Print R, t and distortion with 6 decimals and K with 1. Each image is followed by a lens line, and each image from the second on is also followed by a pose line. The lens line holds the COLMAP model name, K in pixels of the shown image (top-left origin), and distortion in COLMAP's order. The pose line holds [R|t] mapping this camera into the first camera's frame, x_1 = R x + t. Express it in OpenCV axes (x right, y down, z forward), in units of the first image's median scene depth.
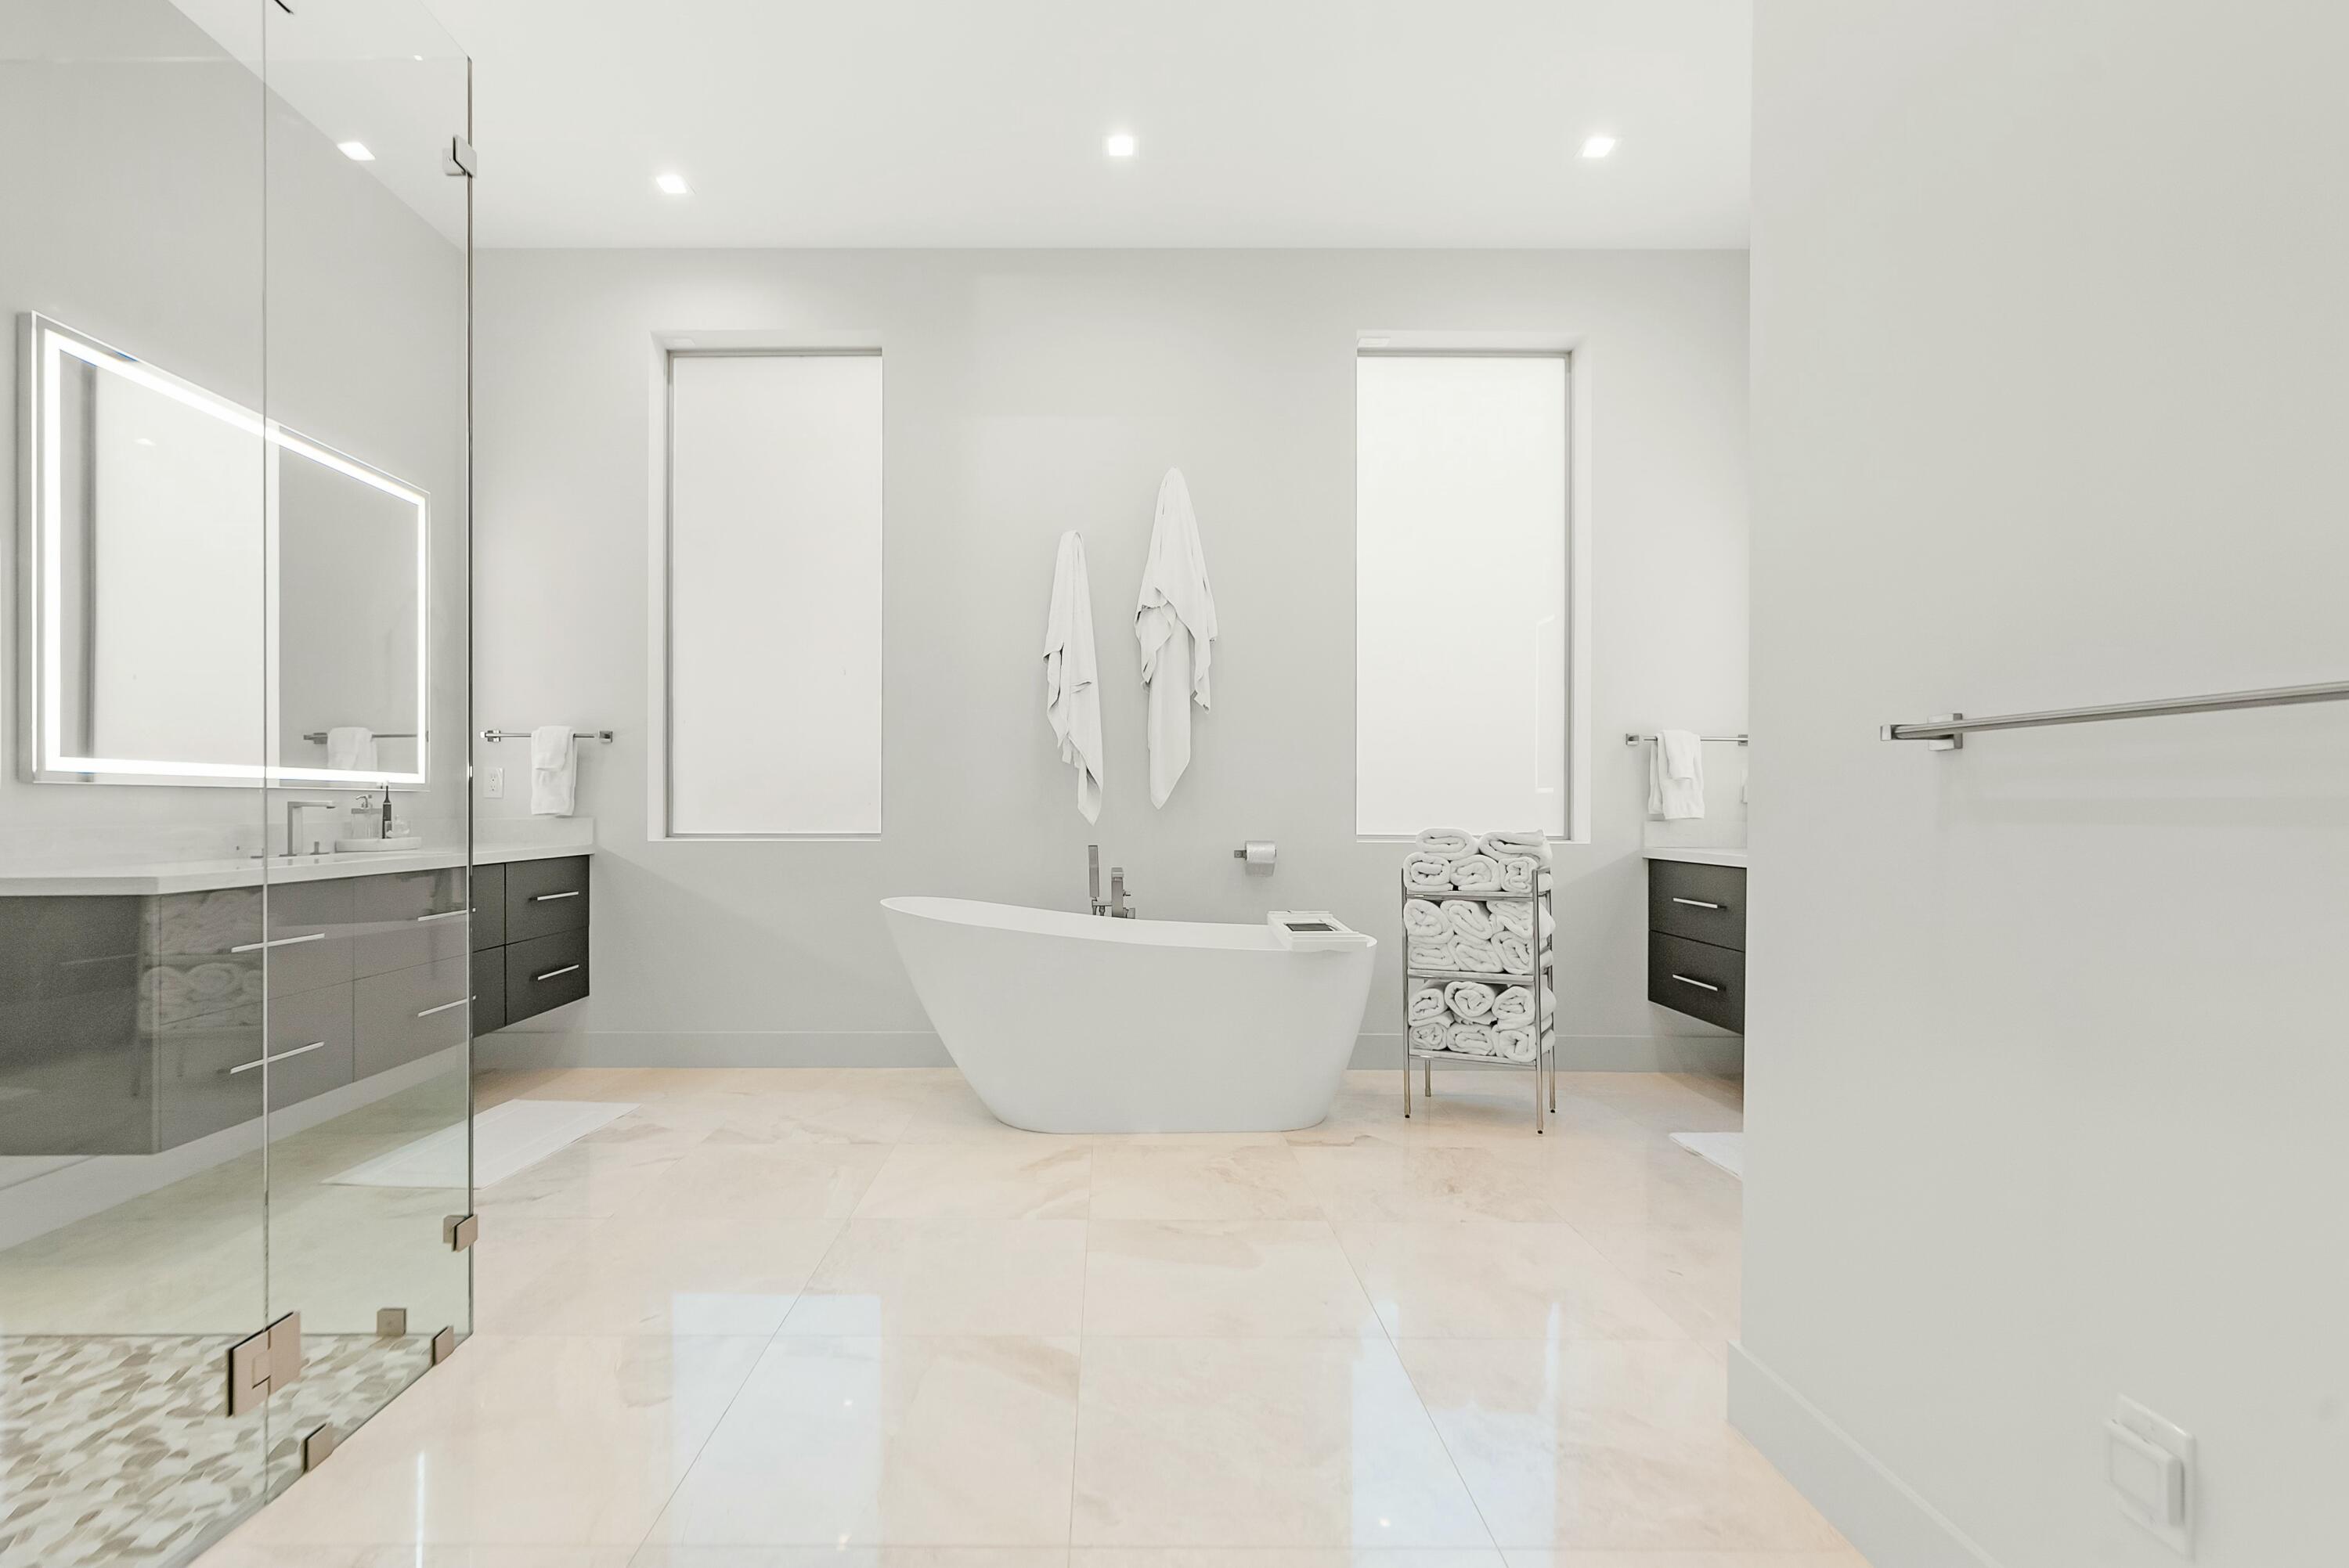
lens RADIAL K [[1091.0, 0, 1161.8], [0, 1091.0, 779.1], [0, 0, 1]] dist [-0.003966, -0.000189]
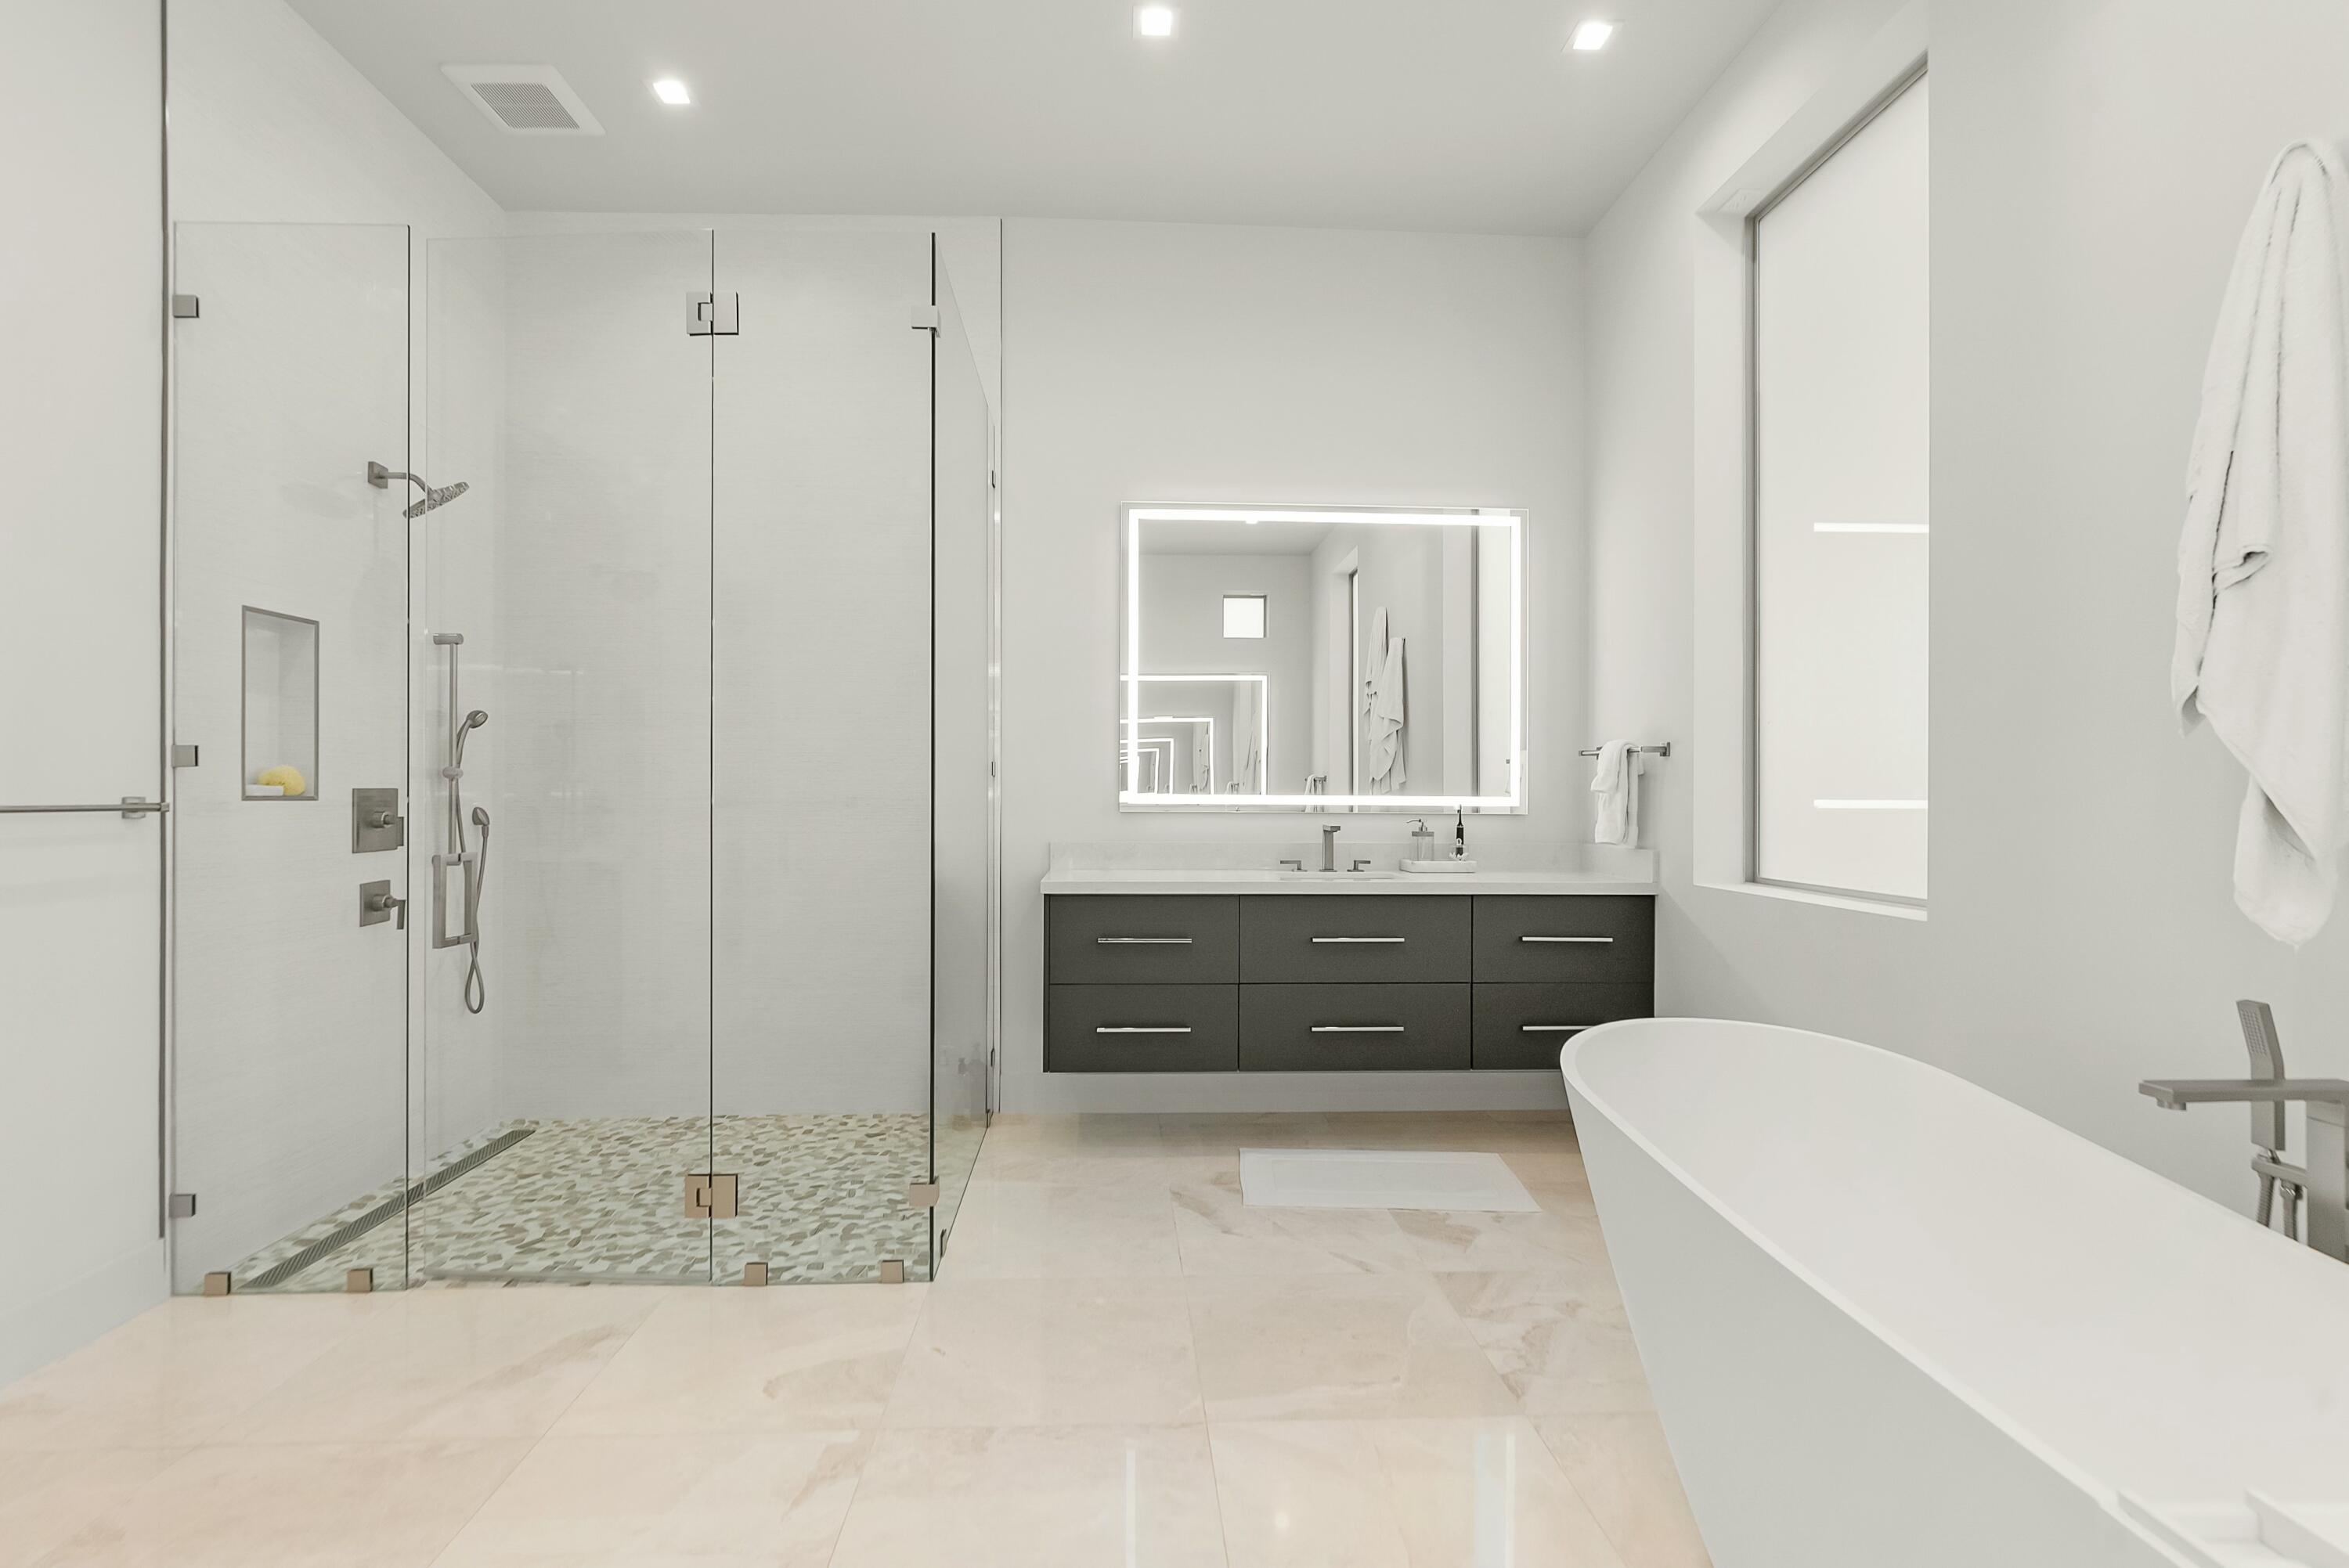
lens RADIAL K [[1118.8, 0, 1170.8], [0, 1118.8, 767.3], [0, 0, 1]] dist [-0.000898, -0.000008]
pose [[-0.002110, -0.012073, -0.999925, 0.312388], [0.019161, 0.999743, -0.012111, -0.023072], [0.999814, -0.019185, -0.001878, 0.638289]]
